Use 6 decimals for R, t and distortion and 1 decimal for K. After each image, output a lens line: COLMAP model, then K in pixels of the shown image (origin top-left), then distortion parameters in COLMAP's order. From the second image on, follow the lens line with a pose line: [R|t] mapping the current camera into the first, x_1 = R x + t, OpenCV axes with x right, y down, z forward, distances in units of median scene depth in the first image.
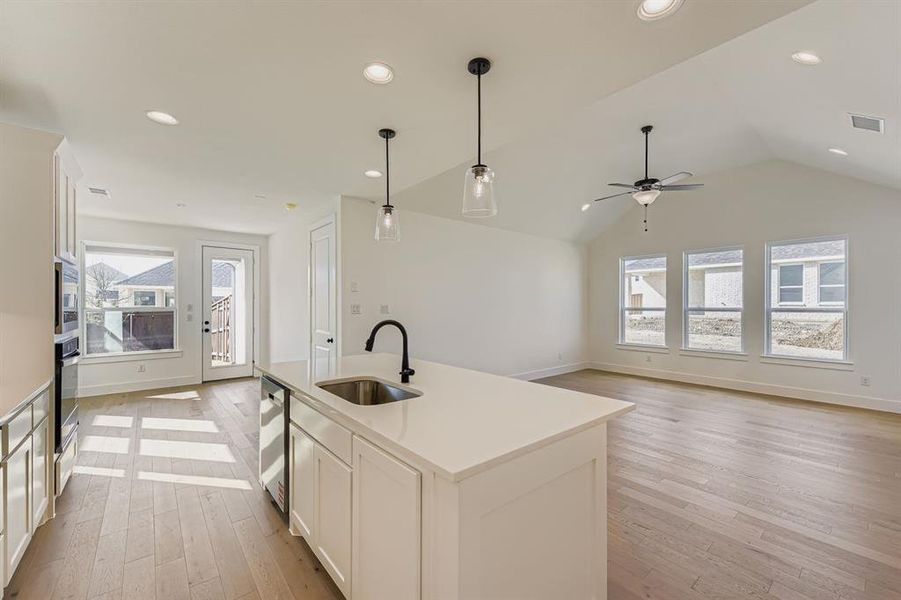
lens RADIAL K [[367.7, 0, 447.0], [0, 367.7, 302.8], [0, 0, 1]] dist [0.003253, -0.000107]
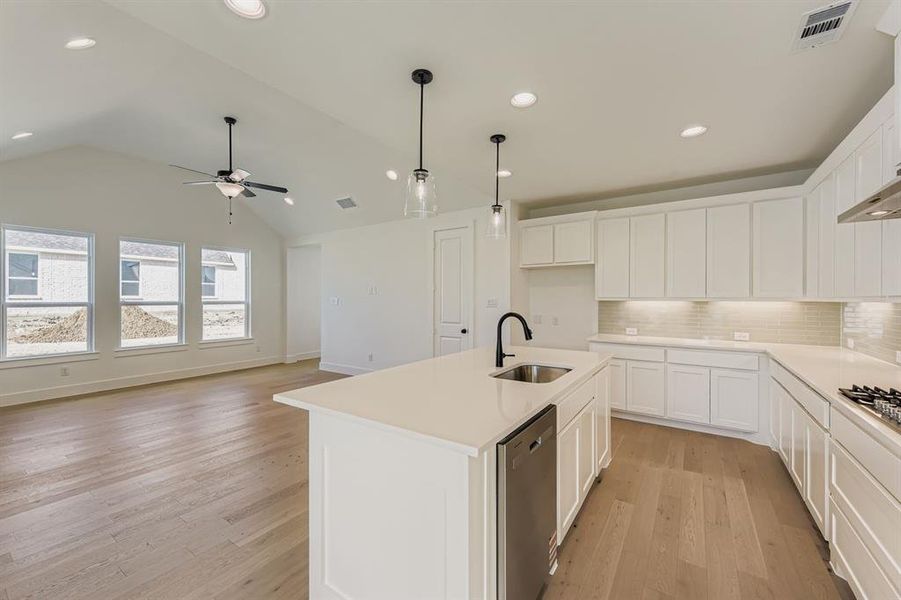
lens RADIAL K [[361.4, 0, 448.9], [0, 361.4, 298.2], [0, 0, 1]] dist [0.007334, -0.000352]
pose [[-0.286066, 0.000423, 0.958210, -0.402279], [-0.004930, 0.999986, -0.001913, 0.002978], [-0.958197, -0.005271, -0.286060, 0.515001]]
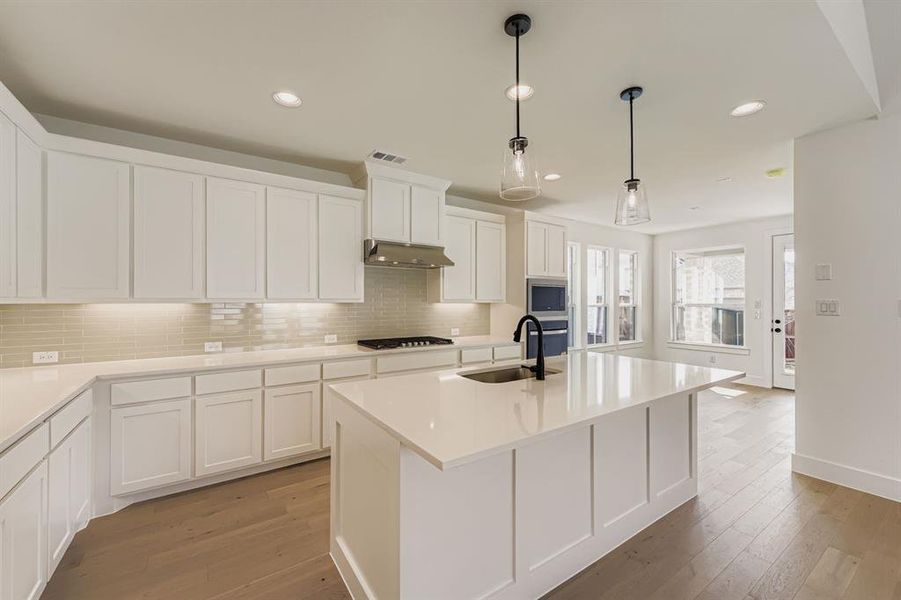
lens RADIAL K [[367.7, 0, 447.0], [0, 367.7, 302.8], [0, 0, 1]] dist [0.003253, -0.000107]
pose [[-0.078102, -0.000239, -0.996945, 0.308716], [0.005374, 0.999985, -0.000660, 0.005402], [0.996931, -0.005409, -0.078099, 0.294016]]
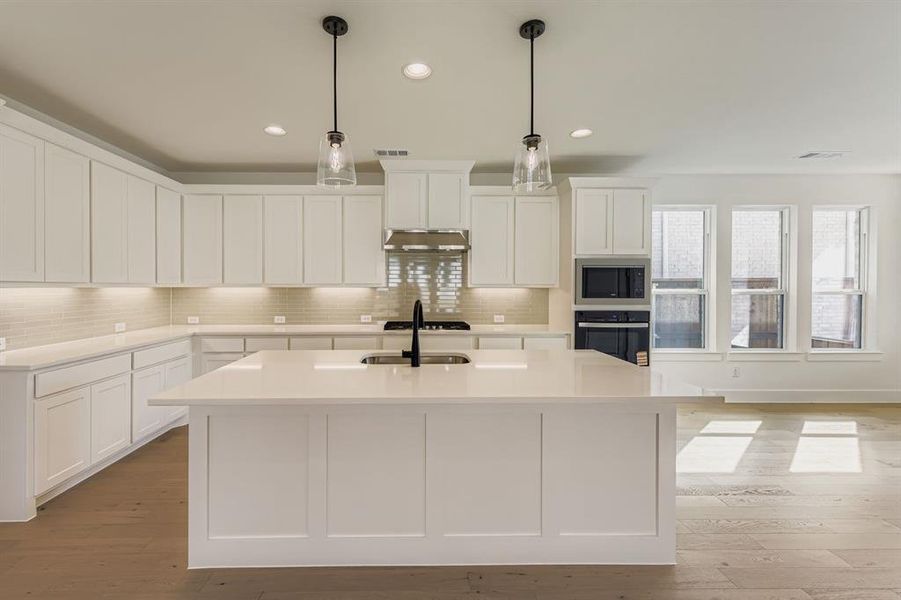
lens RADIAL K [[377.5, 0, 418.3], [0, 377.5, 287.5], [0, 0, 1]] dist [0.009911, -0.000026]
pose [[-0.620010, -0.000490, -0.784594, 0.223489], [0.001548, 0.999997, -0.001849, 0.006145], [0.784592, -0.002361, -0.620007, 0.566055]]
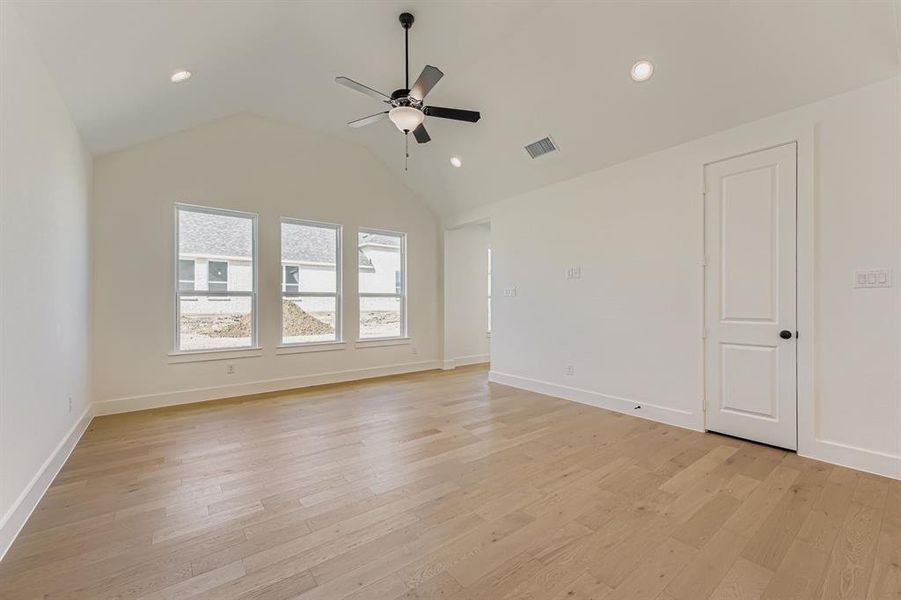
lens RADIAL K [[367.7, 0, 447.0], [0, 367.7, 302.8], [0, 0, 1]] dist [0.003253, -0.000107]
pose [[0.031818, 0.000928, 0.999493, -0.099508], [-0.001569, 0.999998, -0.000879, 0.037534], [-0.999492, -0.001540, 0.031820, 0.649722]]
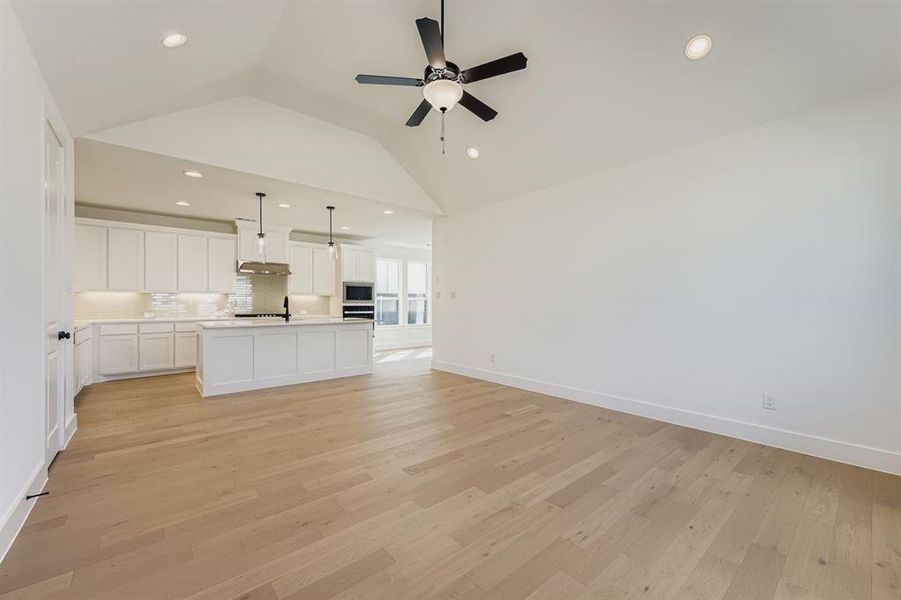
lens RADIAL K [[357.9, 0, 446.7], [0, 357.9, 305.9], [0, 0, 1]] dist [0.002831, -0.000099]
pose [[0.020860, 0.003408, -0.999777, 0.812671], [0.003979, 0.999986, 0.003492, 0.038961], [0.999774, -0.004051, 0.020846, 0.713563]]
